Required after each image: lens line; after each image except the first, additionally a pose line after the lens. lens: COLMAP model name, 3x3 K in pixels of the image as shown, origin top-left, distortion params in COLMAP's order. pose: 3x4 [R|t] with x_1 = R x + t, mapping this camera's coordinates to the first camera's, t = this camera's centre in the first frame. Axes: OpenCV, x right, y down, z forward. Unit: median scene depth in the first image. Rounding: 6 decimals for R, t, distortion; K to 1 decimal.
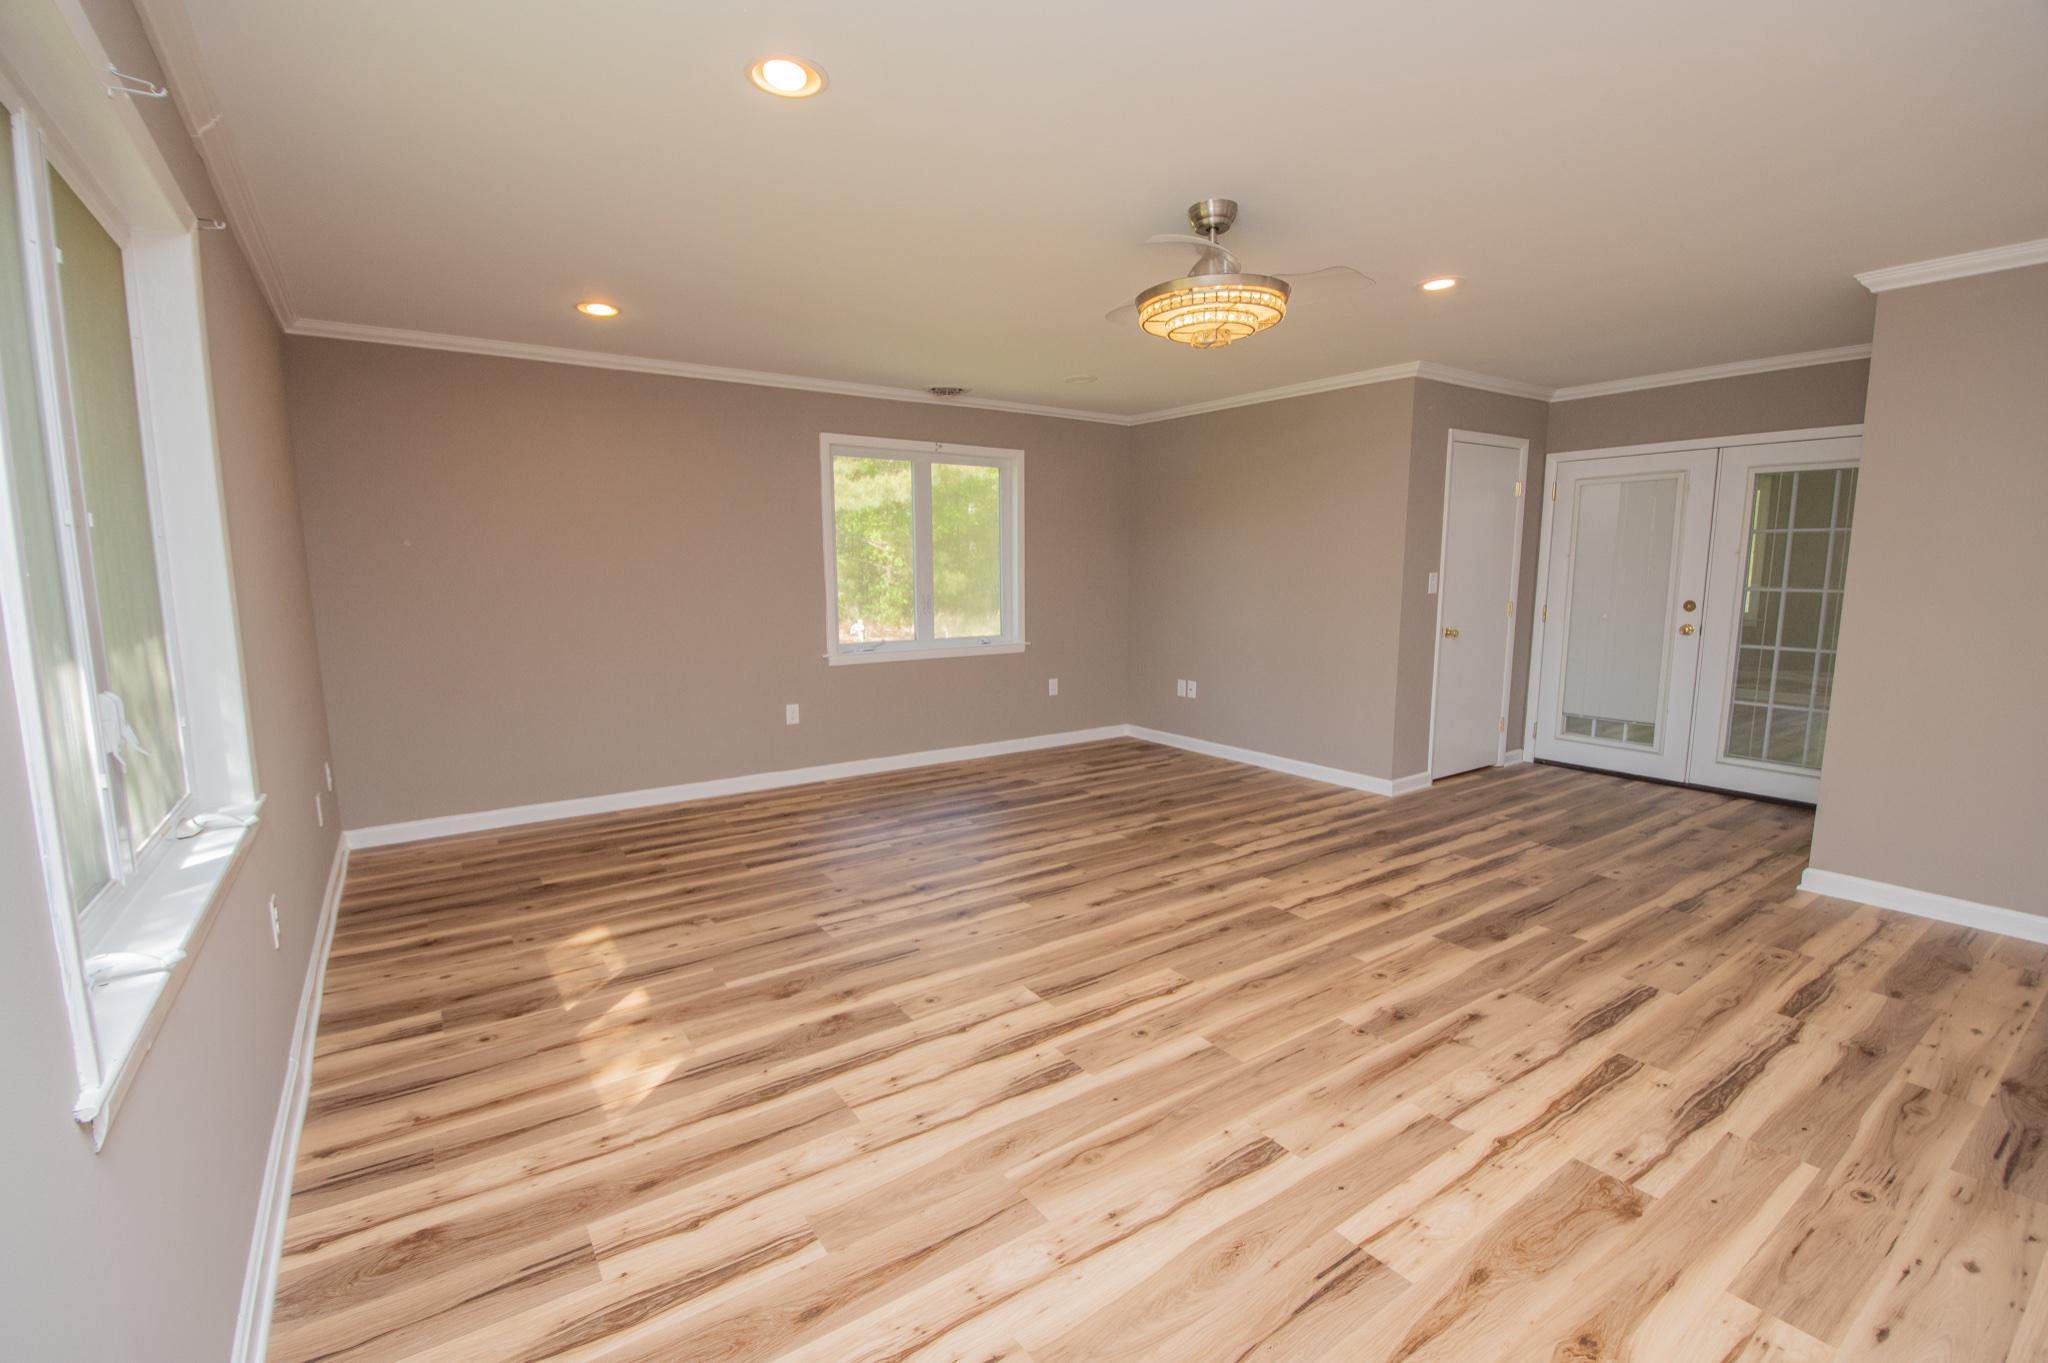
lens RADIAL K [[895.2, 0, 1009.8], [0, 895.2, 694.8], [0, 0, 1]] dist [0.022262, -0.025537]
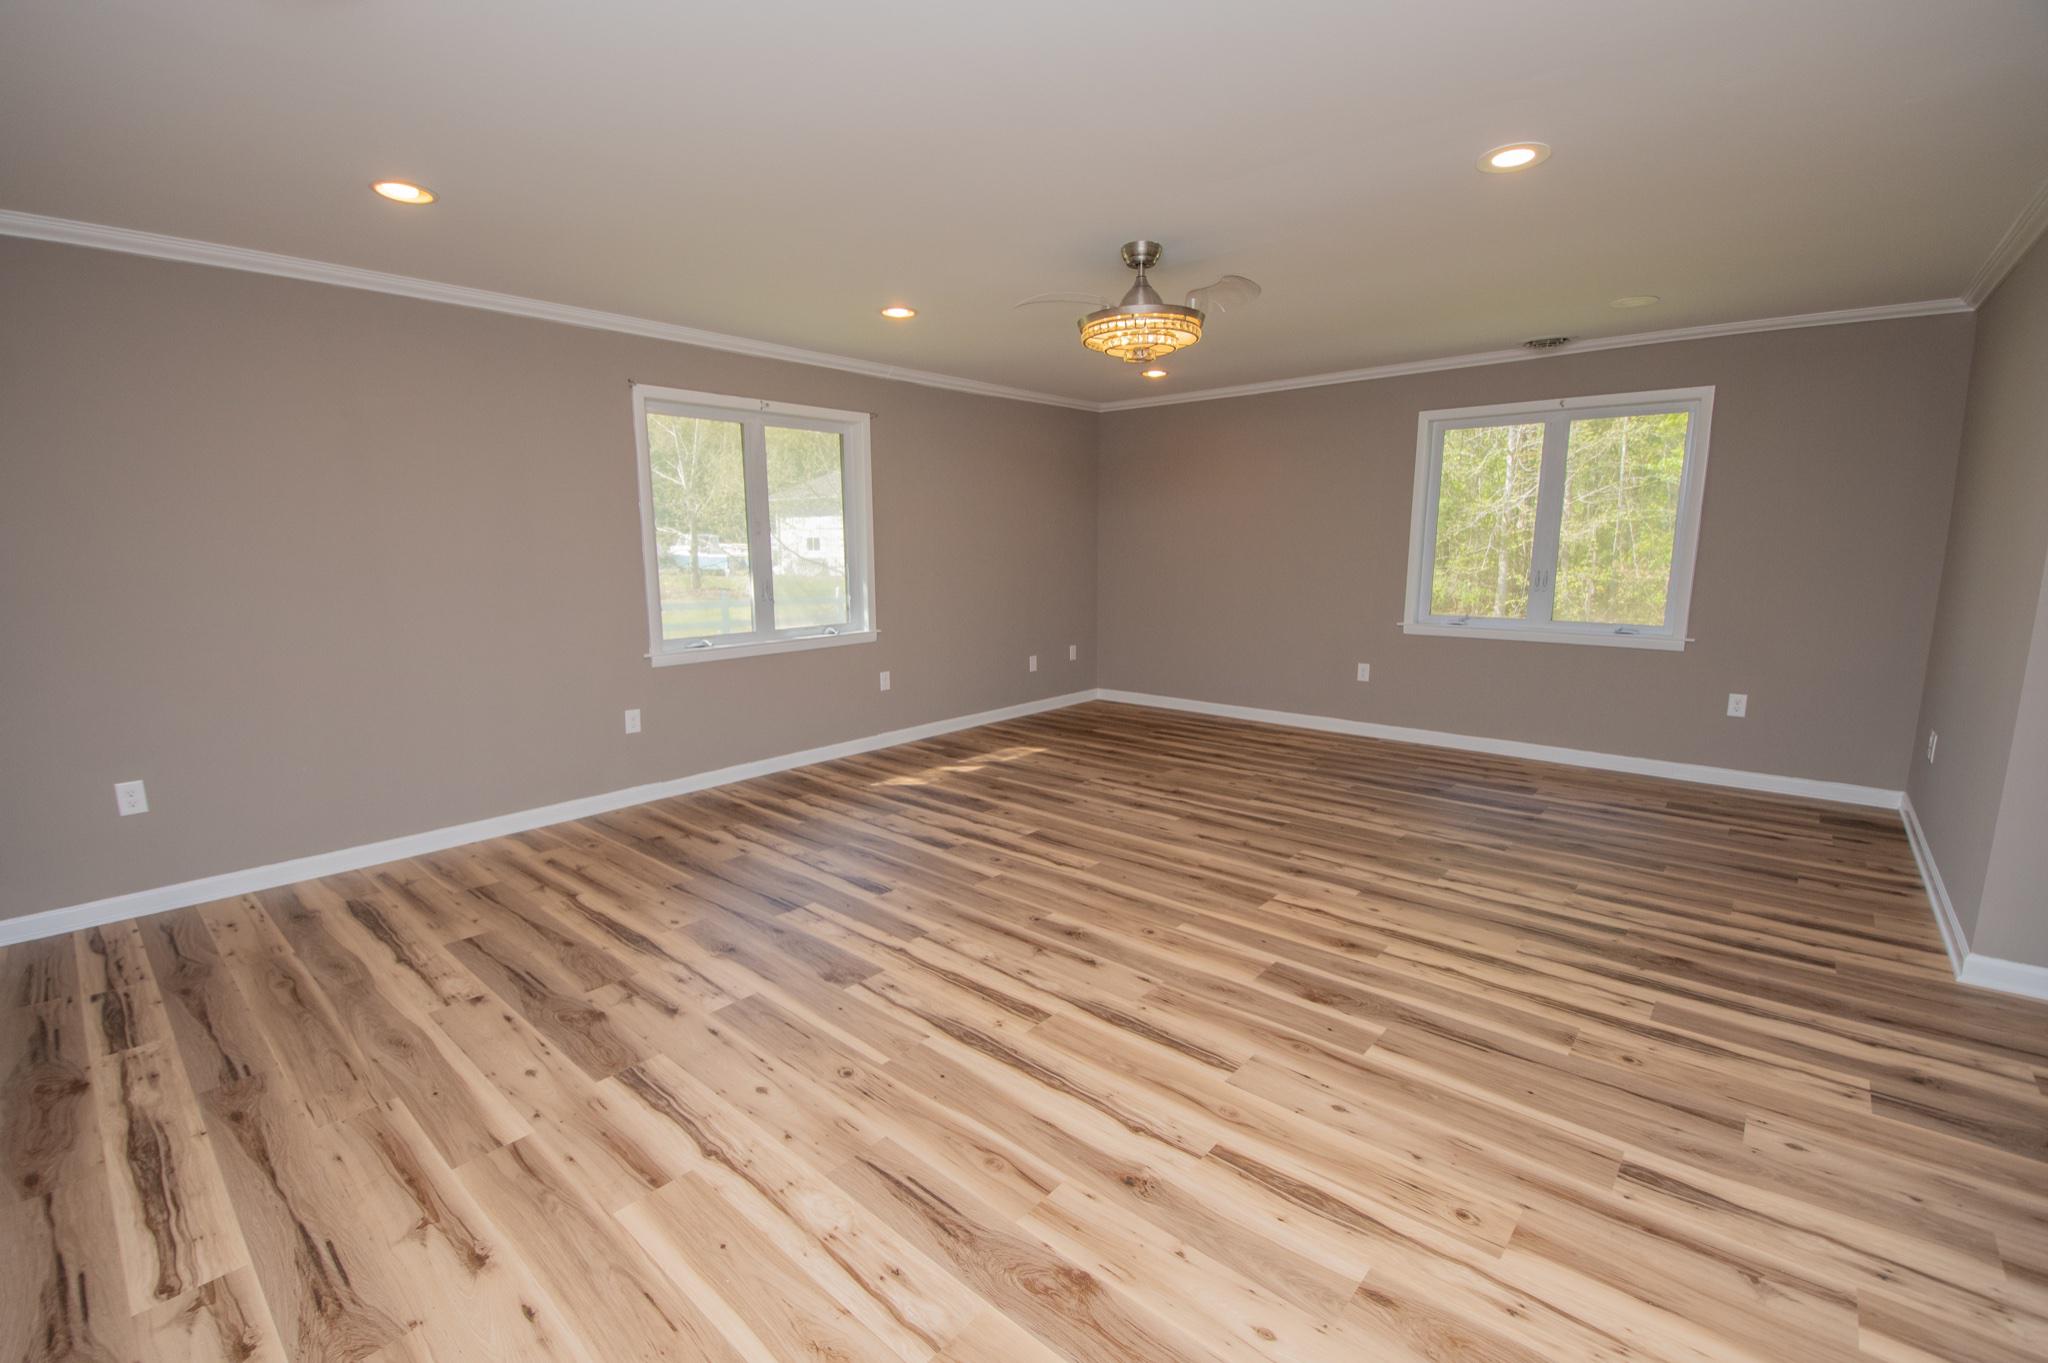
lens RADIAL K [[895.2, 0, 1009.8], [0, 895.2, 694.8], [0, 0, 1]] dist [0.022262, -0.025537]
pose [[0.228411, 0.166661, -0.959194, 1.170360], [-0.132762, 0.981367, 0.138900, -0.076400], [0.964470, 0.095619, 0.246282, 0.481653]]
